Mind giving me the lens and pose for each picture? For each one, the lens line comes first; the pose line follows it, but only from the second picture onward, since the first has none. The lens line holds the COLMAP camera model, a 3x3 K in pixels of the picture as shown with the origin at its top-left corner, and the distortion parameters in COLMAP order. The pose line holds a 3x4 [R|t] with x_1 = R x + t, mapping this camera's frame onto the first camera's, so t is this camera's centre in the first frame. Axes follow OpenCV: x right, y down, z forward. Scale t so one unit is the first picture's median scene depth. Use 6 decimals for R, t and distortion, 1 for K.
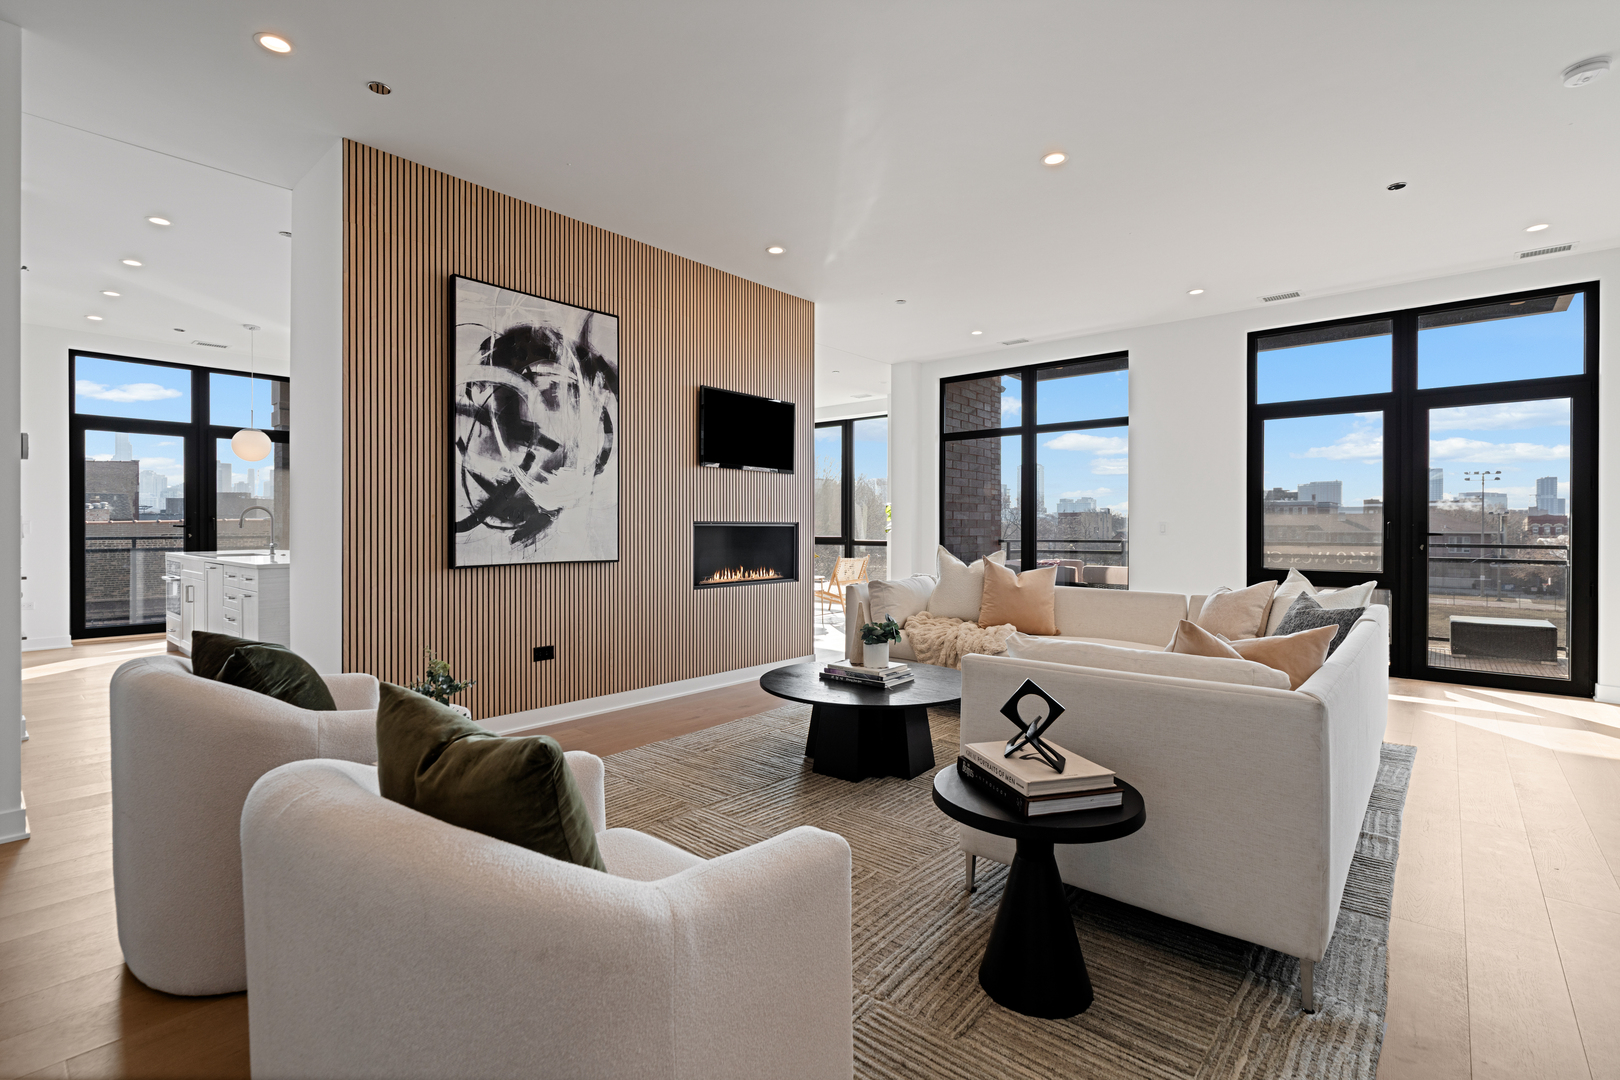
lens RADIAL K [[739.6, 0, 812.8], [0, 739.6, 535.7], [0, 0, 1]] dist [-0.004204, 0.001252]
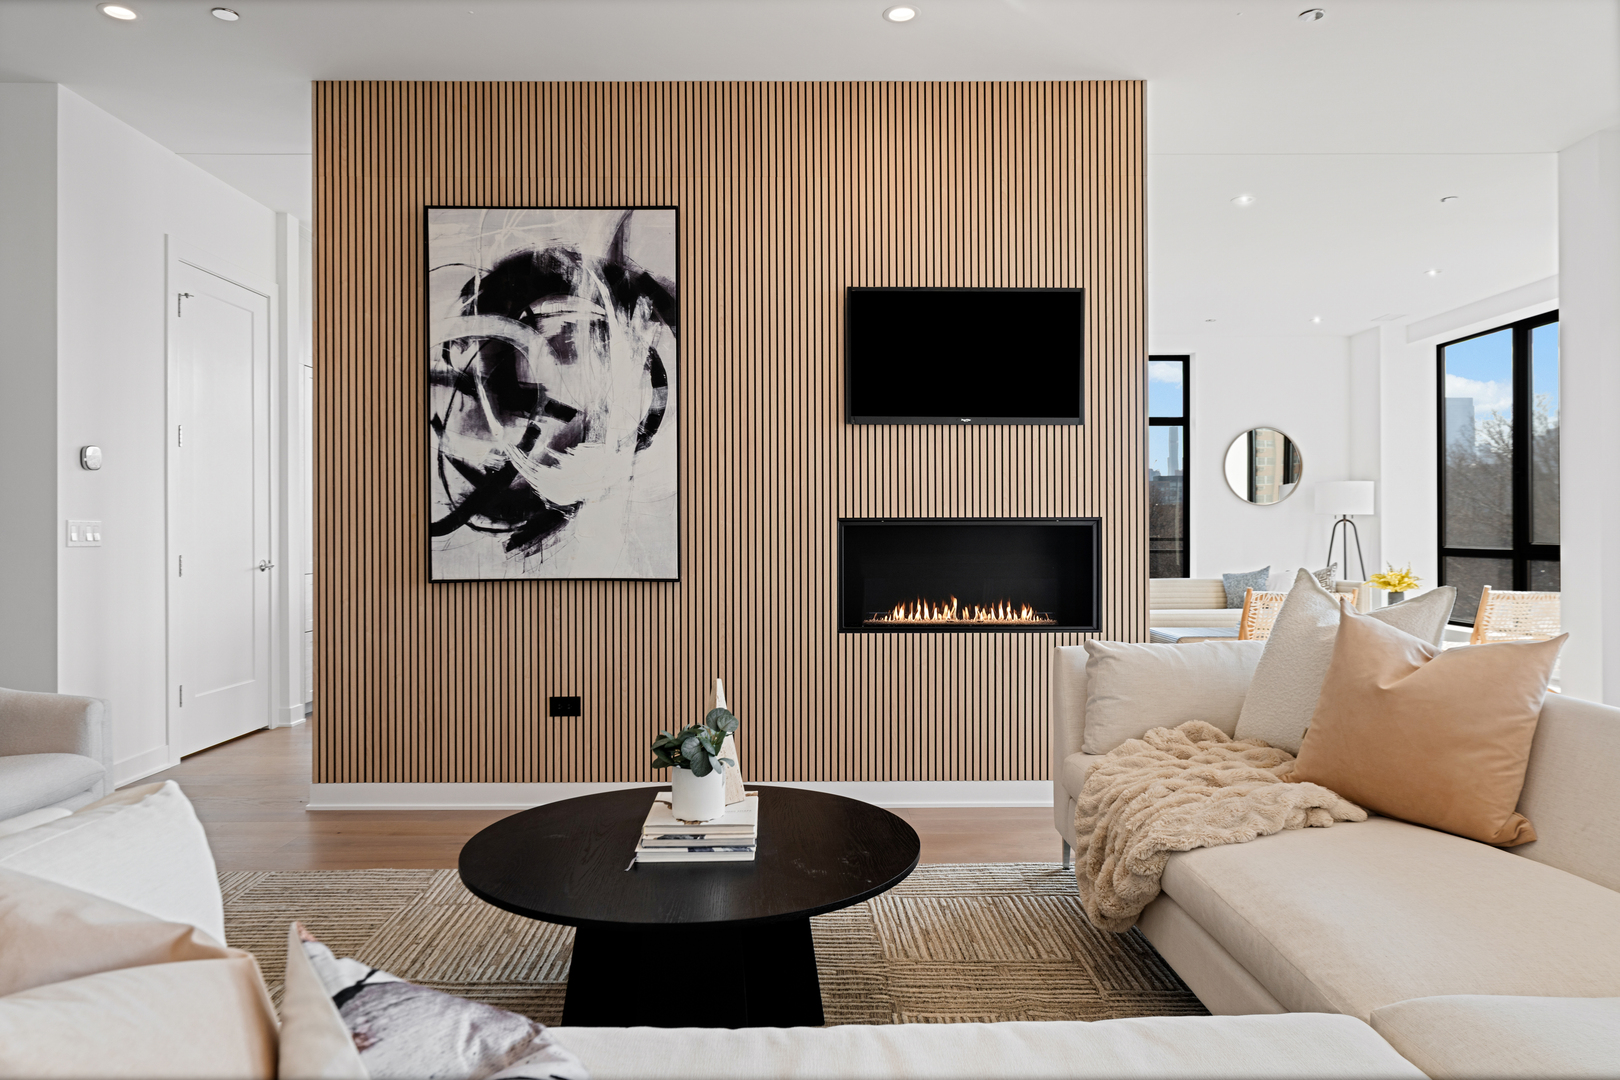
lens RADIAL K [[1047.9, 0, 814.0], [0, 1047.9, 528.9], [0, 0, 1]] dist [-0.004787, -0.004691]
pose [[0.663177, 0.000740, -0.748462, 0.561000], [-0.004618, 0.999985, -0.003104, -0.009876], [0.748448, 0.005515, 0.663170, 0.522347]]
